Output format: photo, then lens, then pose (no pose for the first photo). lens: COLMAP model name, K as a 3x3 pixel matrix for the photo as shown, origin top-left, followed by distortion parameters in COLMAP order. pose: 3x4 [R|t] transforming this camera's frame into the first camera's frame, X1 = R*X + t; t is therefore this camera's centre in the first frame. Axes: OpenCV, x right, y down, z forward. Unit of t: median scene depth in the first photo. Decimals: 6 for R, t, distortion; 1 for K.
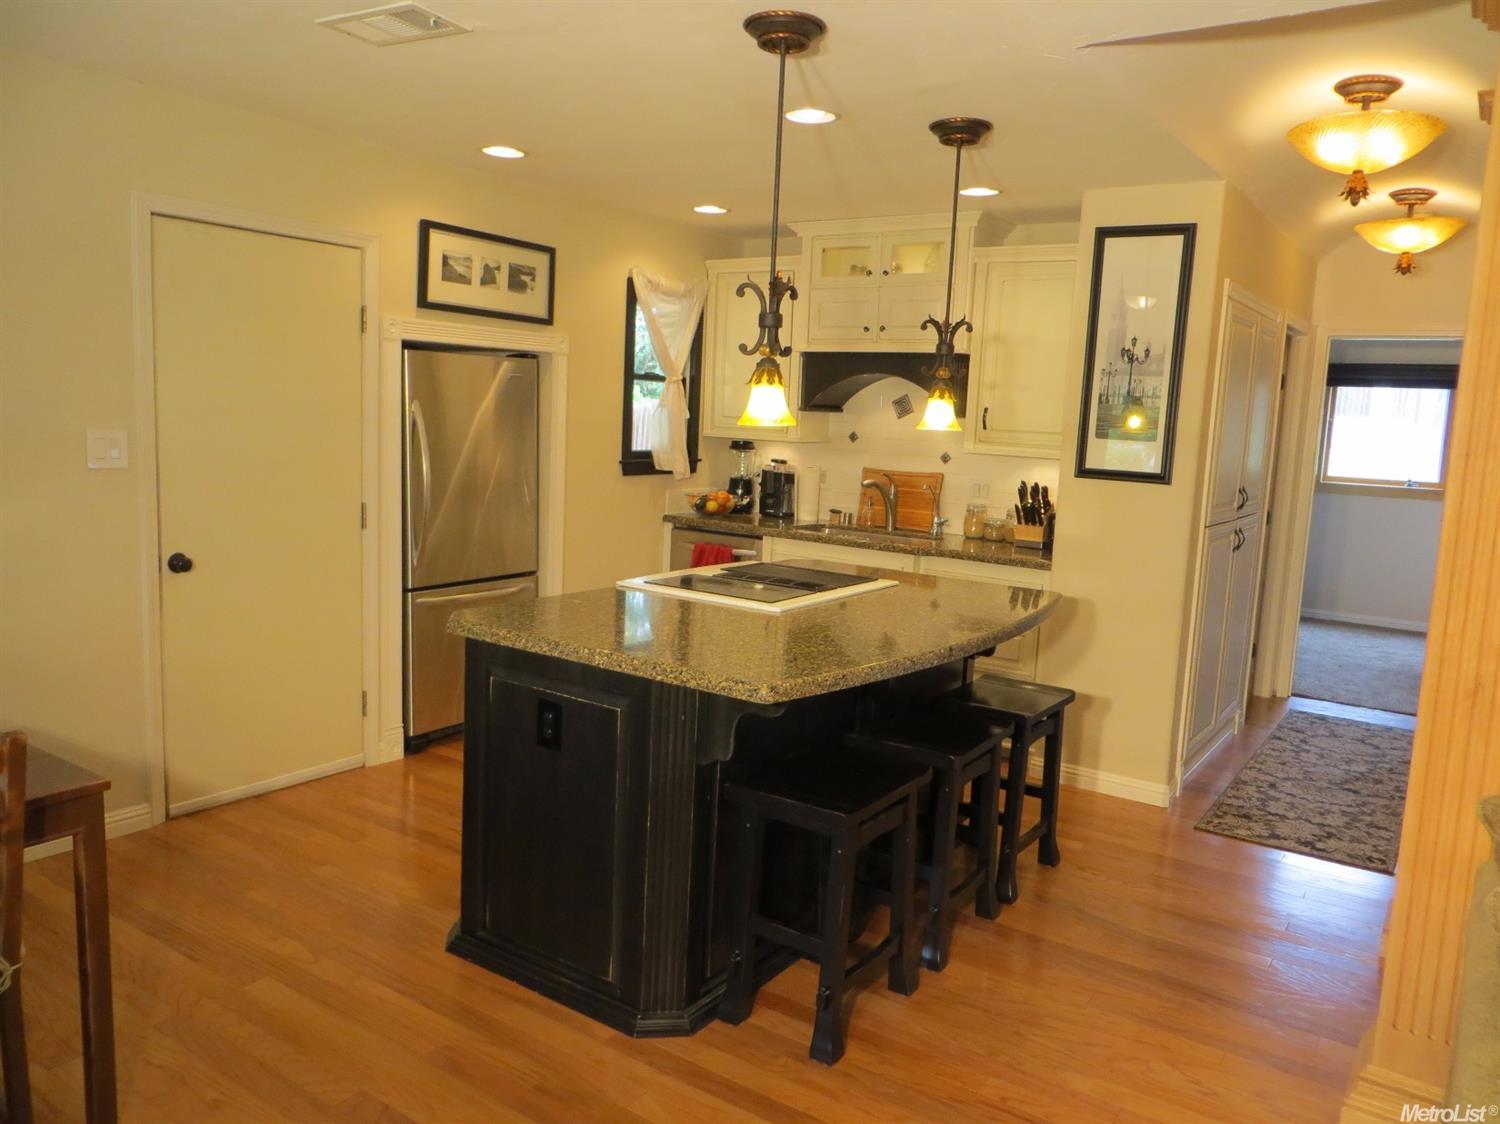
lens RADIAL K [[1126.1, 0, 743.9], [0, 1126.1, 565.6], [0, 0, 1]] dist [-0.015364, 0.005377]
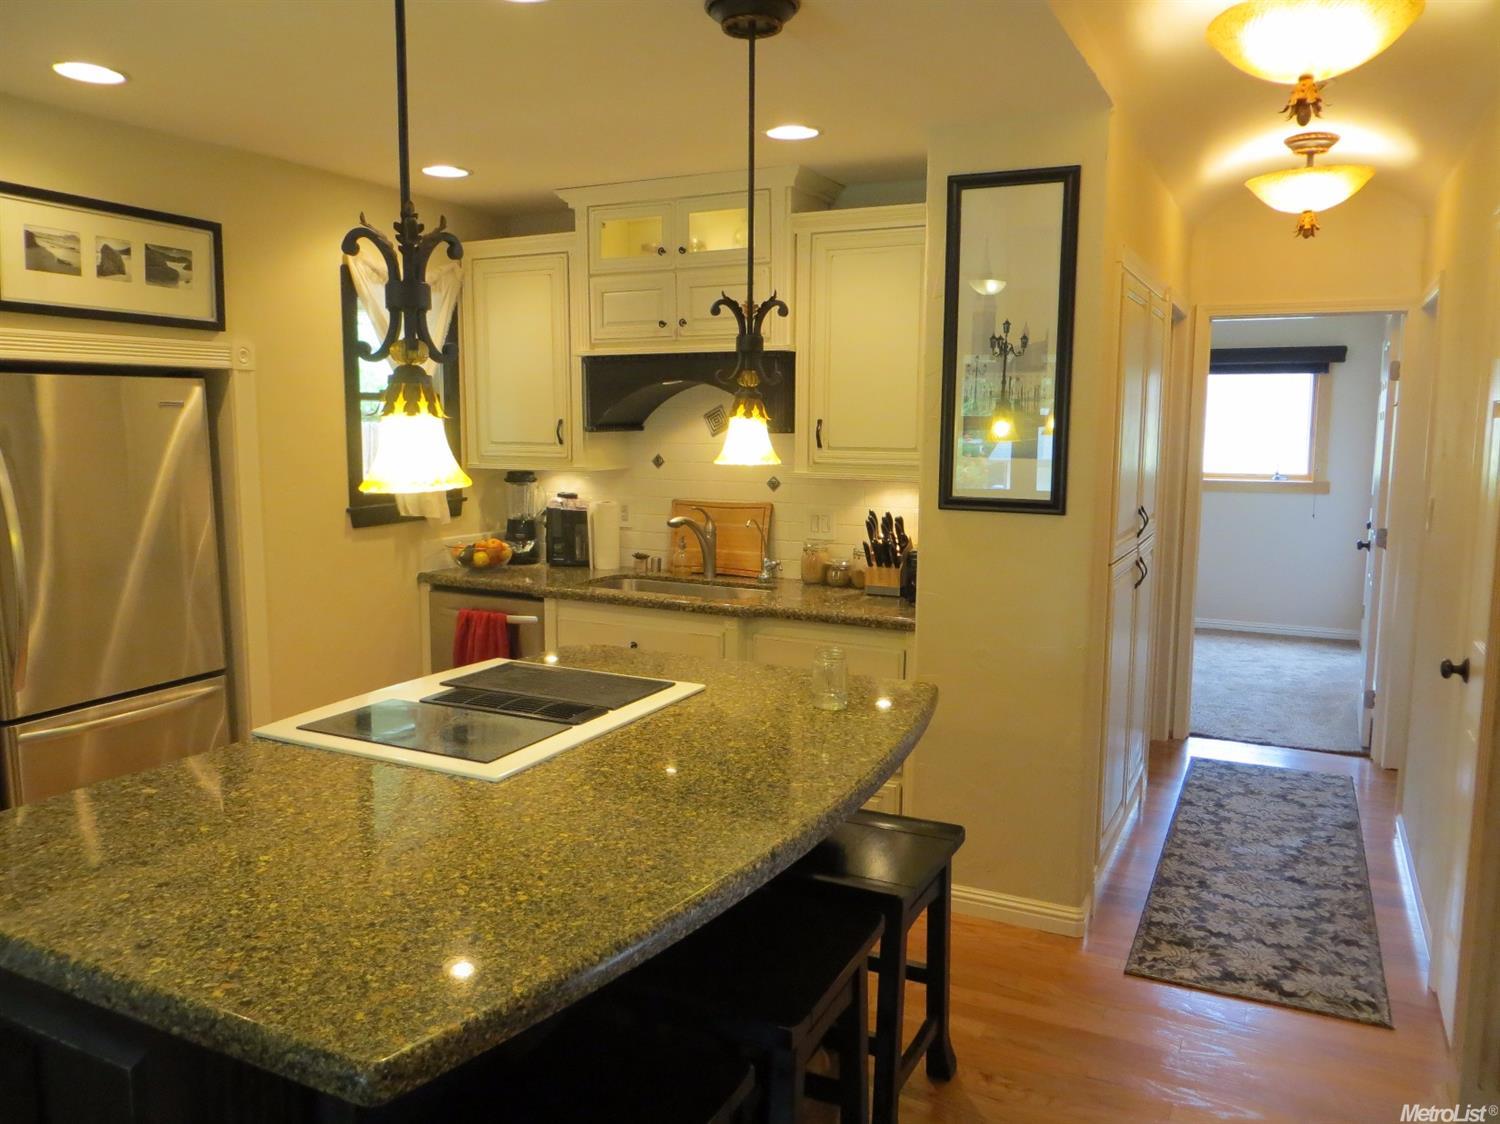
lens RADIAL K [[1127.9, 0, 745.7], [0, 1127.9, 561.0], [0, 0, 1]] dist [-0.016187, 0.000902]
pose [[0.989581, -0.056785, 0.132307, 0.058960], [0.057982, 0.998304, -0.005208, -0.043694], [-0.131787, 0.012825, 0.991195, 0.247443]]
